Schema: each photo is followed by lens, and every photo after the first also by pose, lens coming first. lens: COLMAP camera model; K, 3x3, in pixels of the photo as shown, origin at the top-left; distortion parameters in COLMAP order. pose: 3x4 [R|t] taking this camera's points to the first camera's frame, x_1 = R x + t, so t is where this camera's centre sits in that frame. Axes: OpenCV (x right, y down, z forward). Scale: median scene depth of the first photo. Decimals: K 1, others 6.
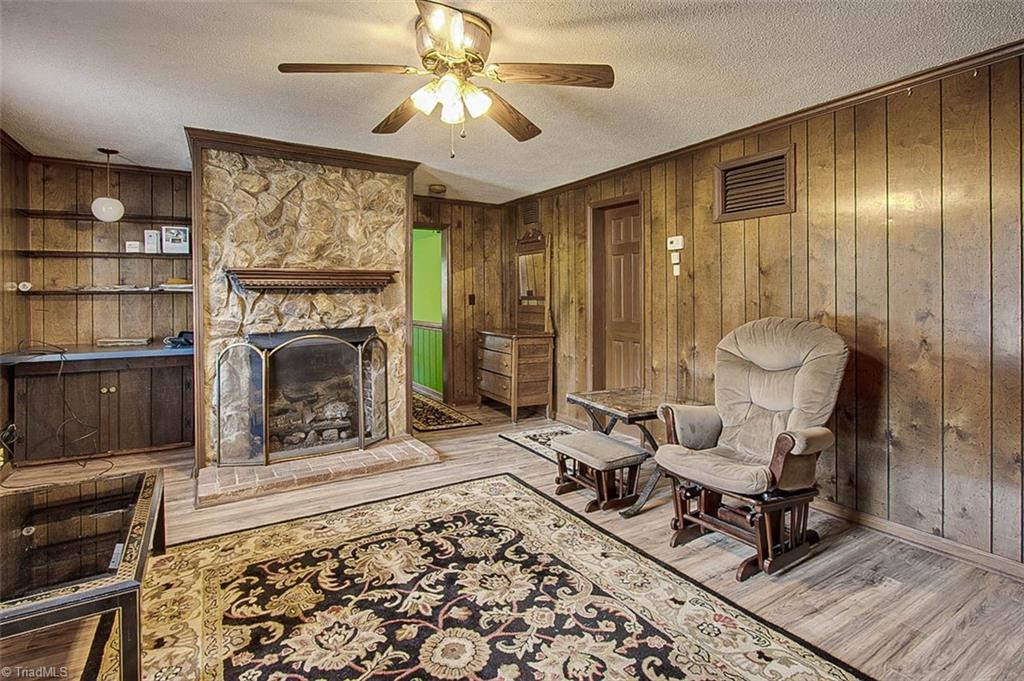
lens RADIAL K [[497.2, 0, 520.5], [0, 497.2, 297.9], [0, 0, 1]] dist [-0.026137, 0.003444]
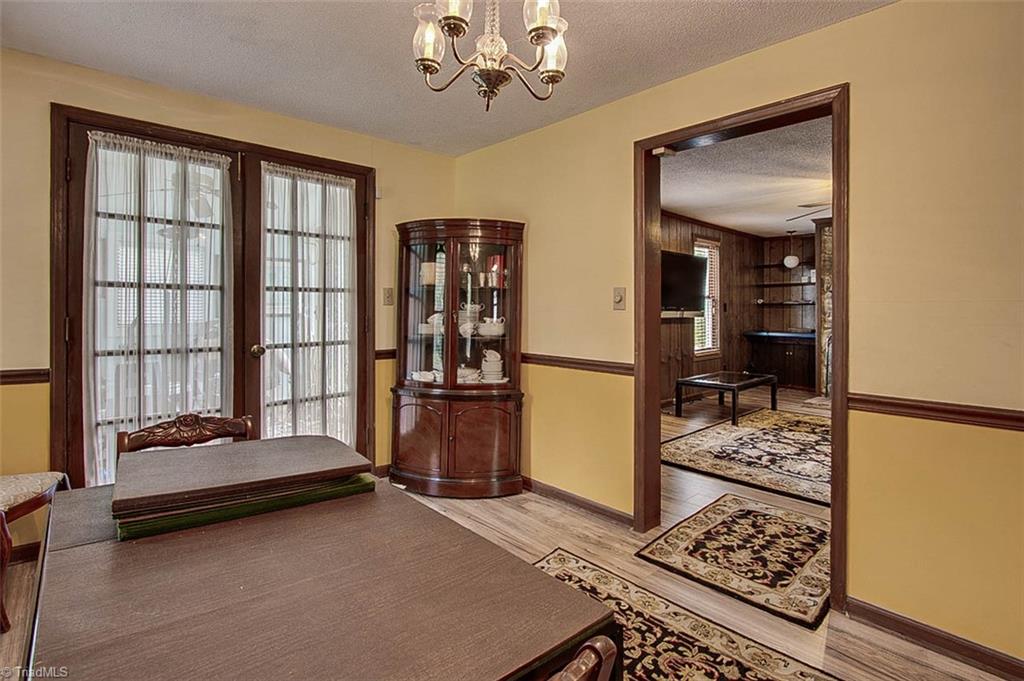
lens RADIAL K [[497.2, 0, 507.6], [0, 497.2, 309.6], [0, 0, 1]] dist [-0.026137, 0.003444]
pose [[0.174633, 0.011014, -0.984572, 1.409028], [-0.010461, 0.999902, 0.009330, 0.006211], [0.984578, 0.008670, 0.174731, -0.720017]]
